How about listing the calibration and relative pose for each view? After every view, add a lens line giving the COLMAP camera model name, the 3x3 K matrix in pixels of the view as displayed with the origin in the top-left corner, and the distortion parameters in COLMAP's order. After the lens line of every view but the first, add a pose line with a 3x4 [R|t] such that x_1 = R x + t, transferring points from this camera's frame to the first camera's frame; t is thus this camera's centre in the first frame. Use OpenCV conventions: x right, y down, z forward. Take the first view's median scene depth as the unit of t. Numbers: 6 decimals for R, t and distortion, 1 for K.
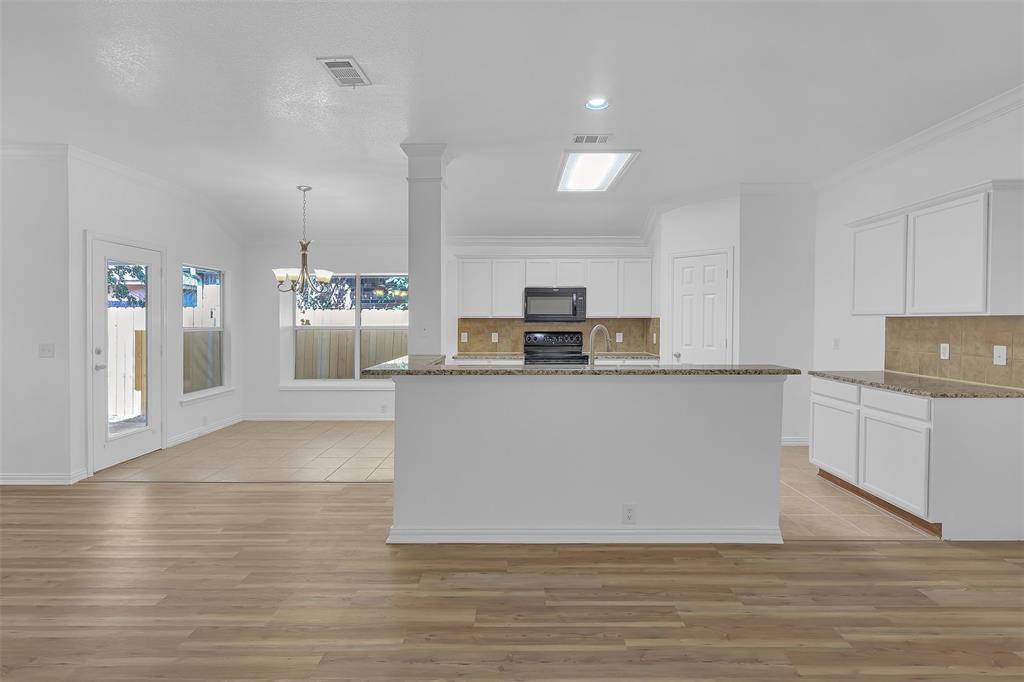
lens RADIAL K [[485.3, 0, 513.5], [0, 485.3, 328.2], [0, 0, 1]] dist [-0.003148, 0.001790]
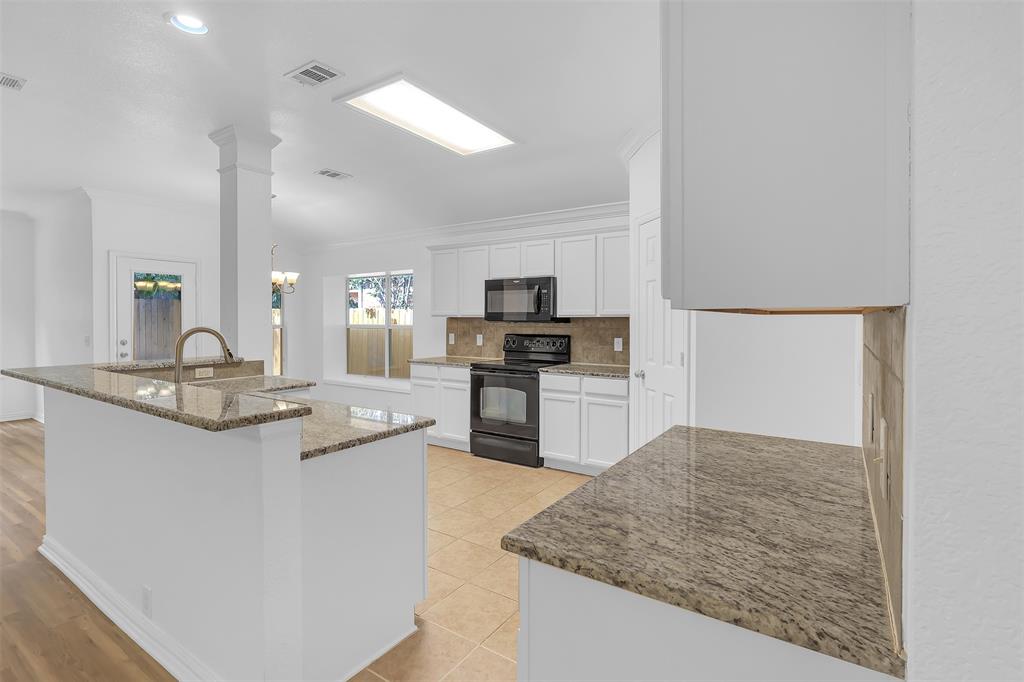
lens RADIAL K [[485.3, 0, 514.1], [0, 485.3, 324.2], [0, 0, 1]] dist [-0.003148, 0.001790]
pose [[0.841078, 0.007208, -0.540865, 0.508508], [-0.011204, 0.999929, -0.004097, -0.006203], [0.540797, 0.009506, 0.841099, 0.338350]]
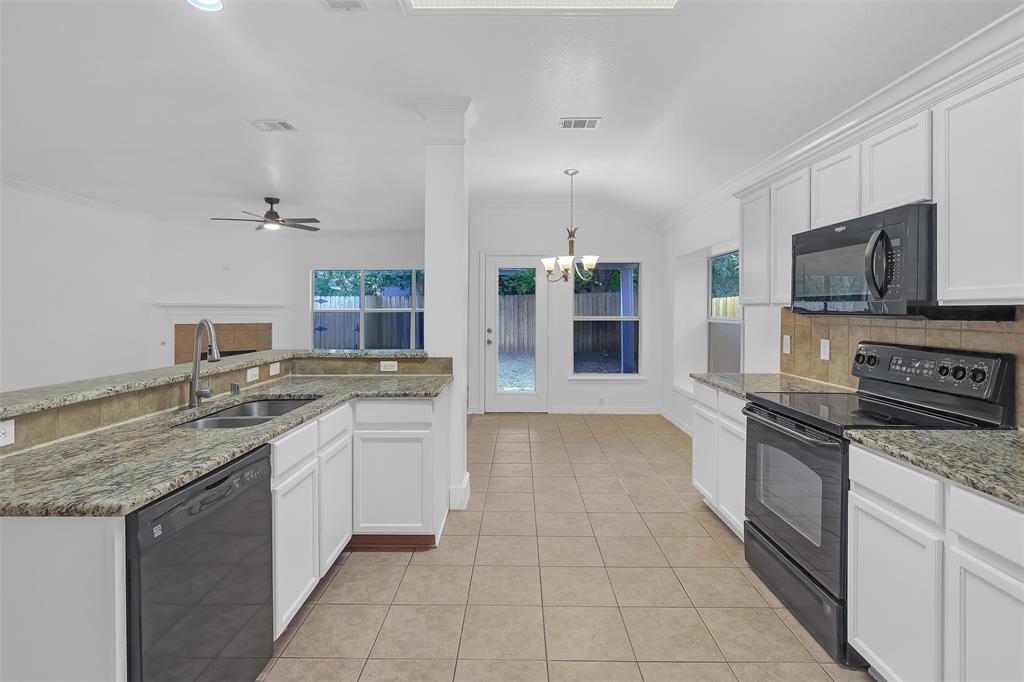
lens RADIAL K [[485.3, 0, 514.1], [0, 485.3, 315.2], [0, 0, 1]] dist [-0.003148, 0.001790]
pose [[0.008741, 0.011786, -0.999892, 0.447193], [-0.018200, 0.999767, 0.011625, -0.014250], [0.999796, 0.018097, 0.008954, 0.753443]]
